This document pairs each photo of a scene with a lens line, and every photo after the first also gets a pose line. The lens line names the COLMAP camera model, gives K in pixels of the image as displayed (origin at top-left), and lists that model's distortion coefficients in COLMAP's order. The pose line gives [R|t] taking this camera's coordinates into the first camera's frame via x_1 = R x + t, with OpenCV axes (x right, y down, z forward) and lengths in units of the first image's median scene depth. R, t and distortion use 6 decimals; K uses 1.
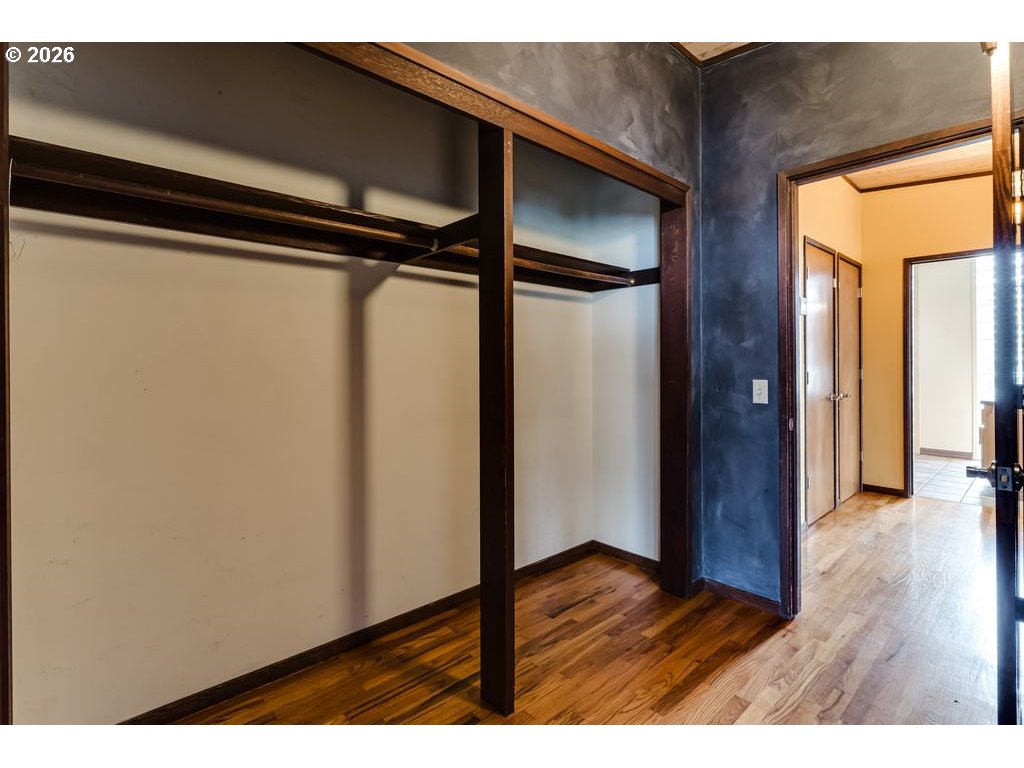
lens RADIAL K [[534.9, 0, 508.5], [0, 534.9, 380.5], [0, 0, 1]] dist [-0.003340, -0.000407]
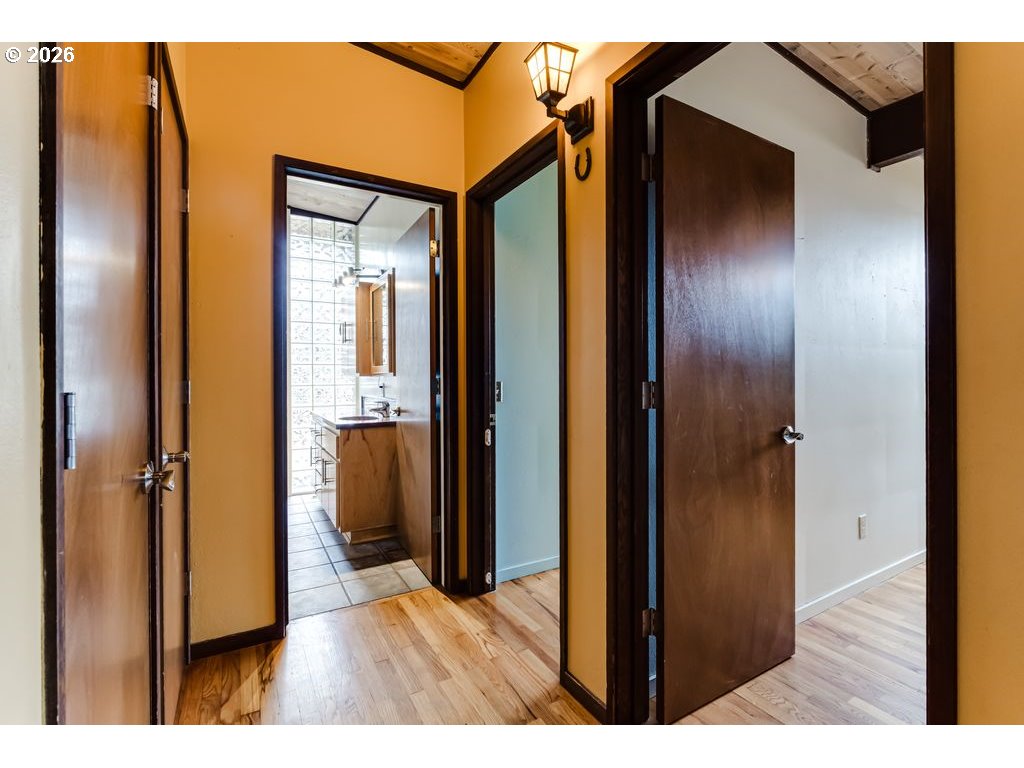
lens RADIAL K [[467.0, 0, 513.6], [0, 467.0, 379.2], [0, 0, 1]] dist [-0.002267, 0.000035]
pose [[0.235266, 0.001094, 0.971930, 0.414588], [0.011559, 0.999925, -0.003924, -0.019969], [-0.971862, 0.012158, 0.235236, 0.760245]]
